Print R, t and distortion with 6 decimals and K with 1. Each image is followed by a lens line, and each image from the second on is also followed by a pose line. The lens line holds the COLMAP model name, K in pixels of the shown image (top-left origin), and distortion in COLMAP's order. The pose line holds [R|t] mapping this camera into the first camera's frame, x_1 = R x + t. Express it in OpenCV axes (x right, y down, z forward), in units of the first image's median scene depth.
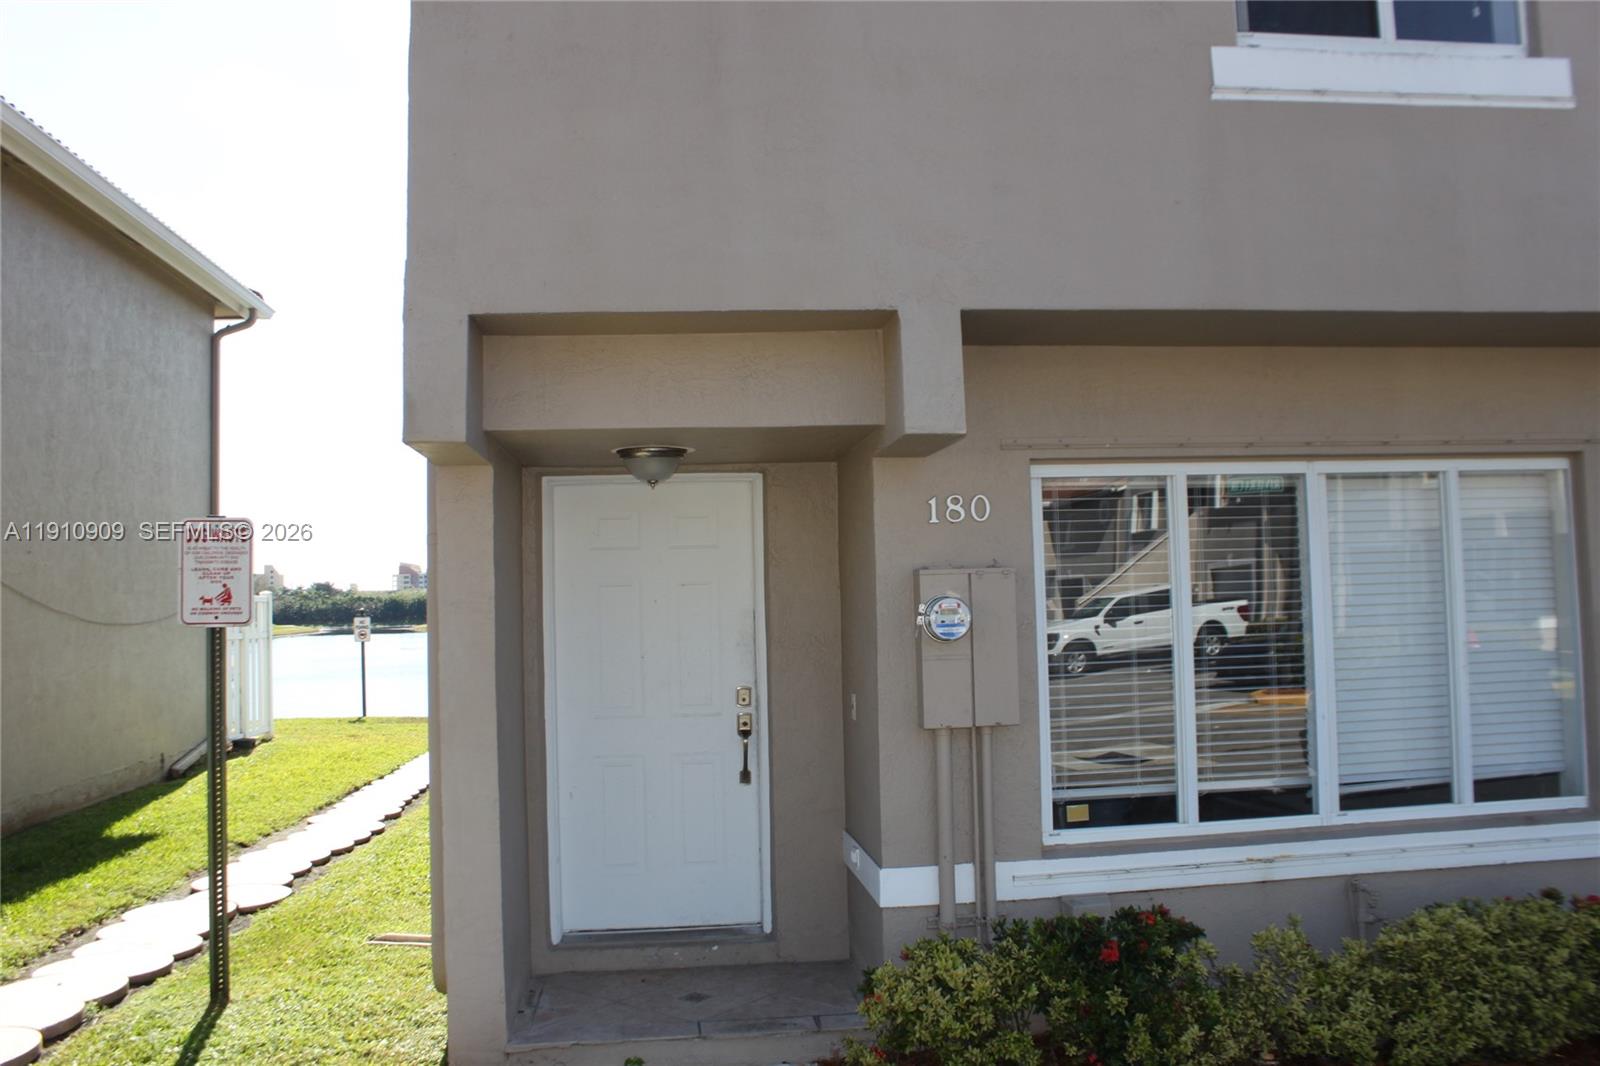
lens RADIAL K [[1325.1, 0, 800.0], [0, 1325.1, 533.0], [0, 0, 1]] dist [-0.152682, 0.143707]
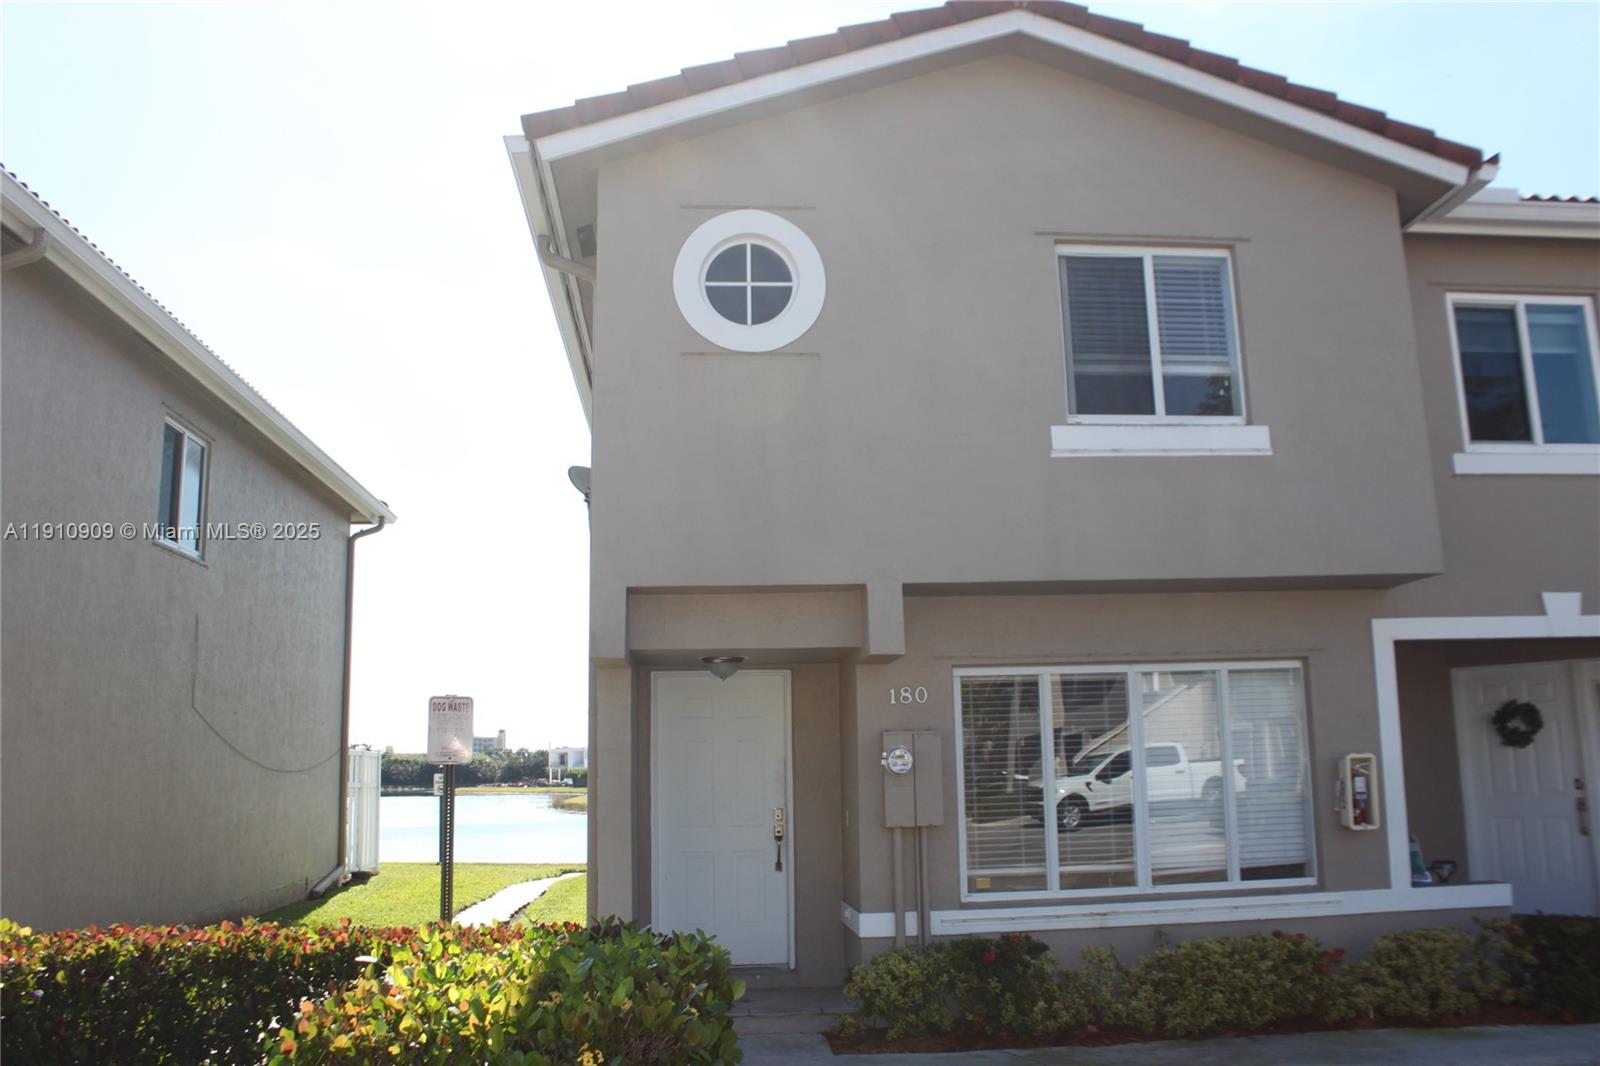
lens RADIAL K [[1325.1, 0, 800.0], [0, 1325.1, 533.0], [0, 0, 1]] dist [-0.152682, 0.143707]
pose [[0.999615, 0.001893, -0.027666, 0.030402], [-0.005337, 0.992147, -0.124965, -0.012626], [0.027213, 0.125065, 0.991775, -0.688664]]
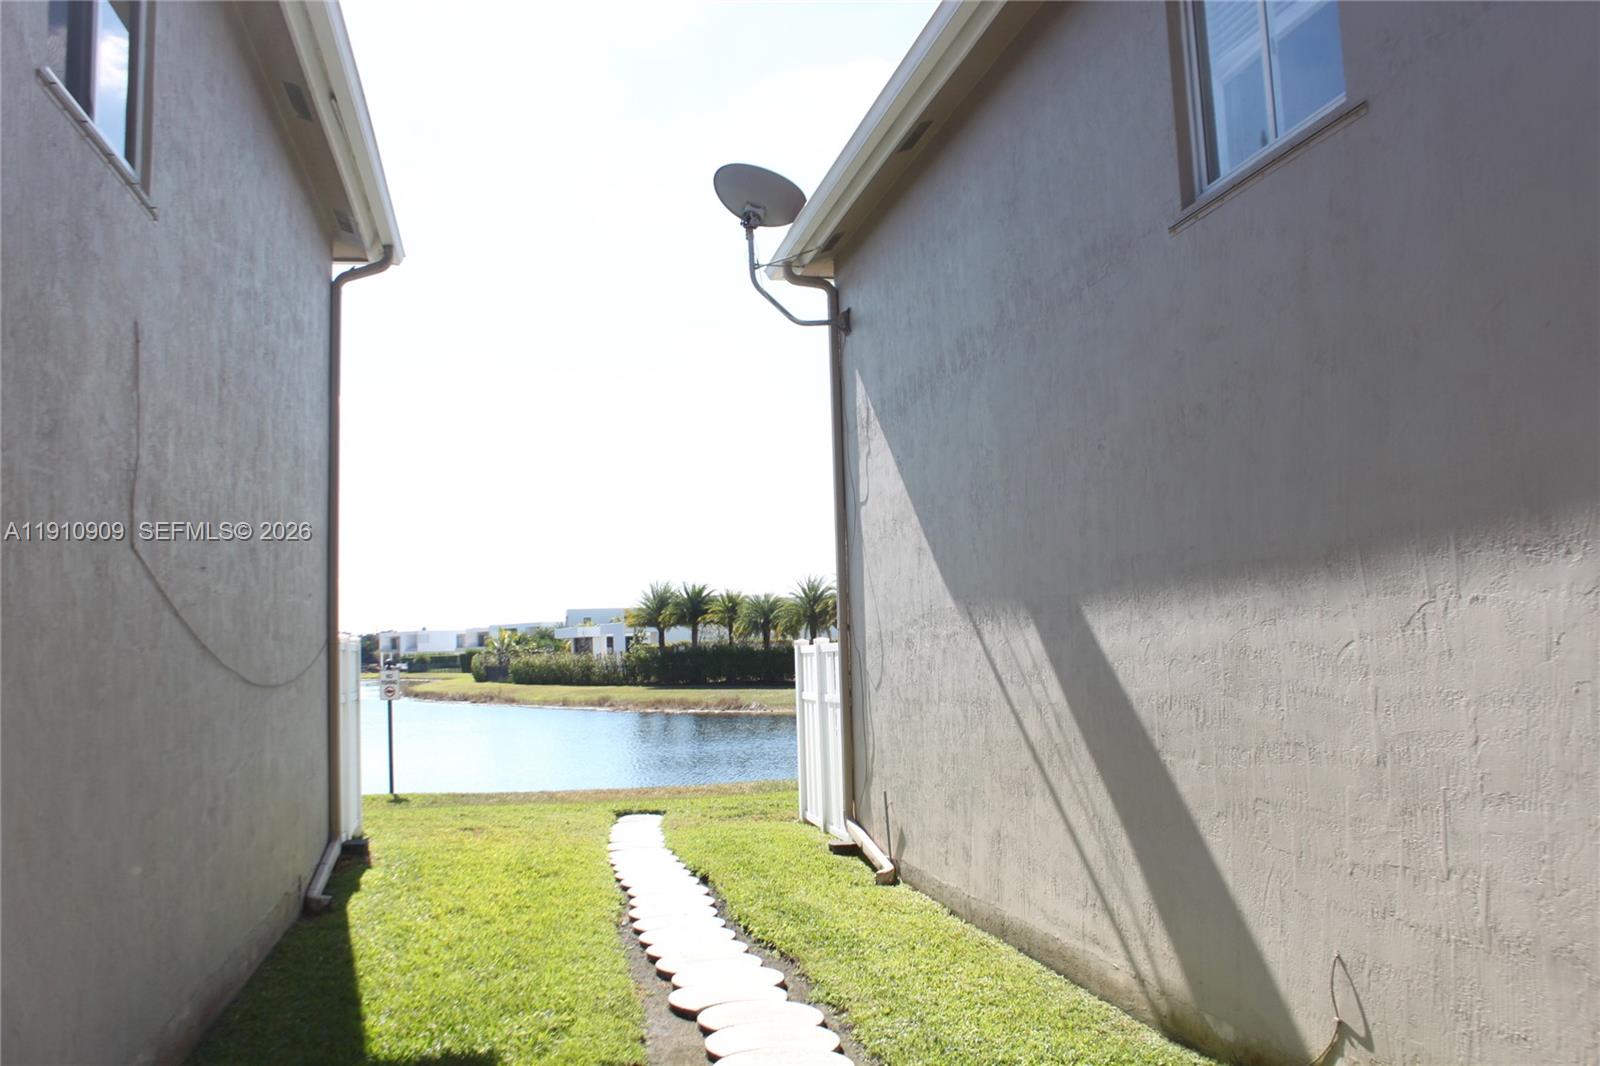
lens RADIAL K [[1325.1, 0, 800.0], [0, 1325.1, 533.0], [0, 0, 1]] dist [-0.152682, 0.143707]
pose [[0.994333, 0.010784, 0.105760, -0.821816], [-0.006760, 0.999242, -0.038338, 0.041788], [-0.106094, 0.037406, 0.993652, 0.779072]]
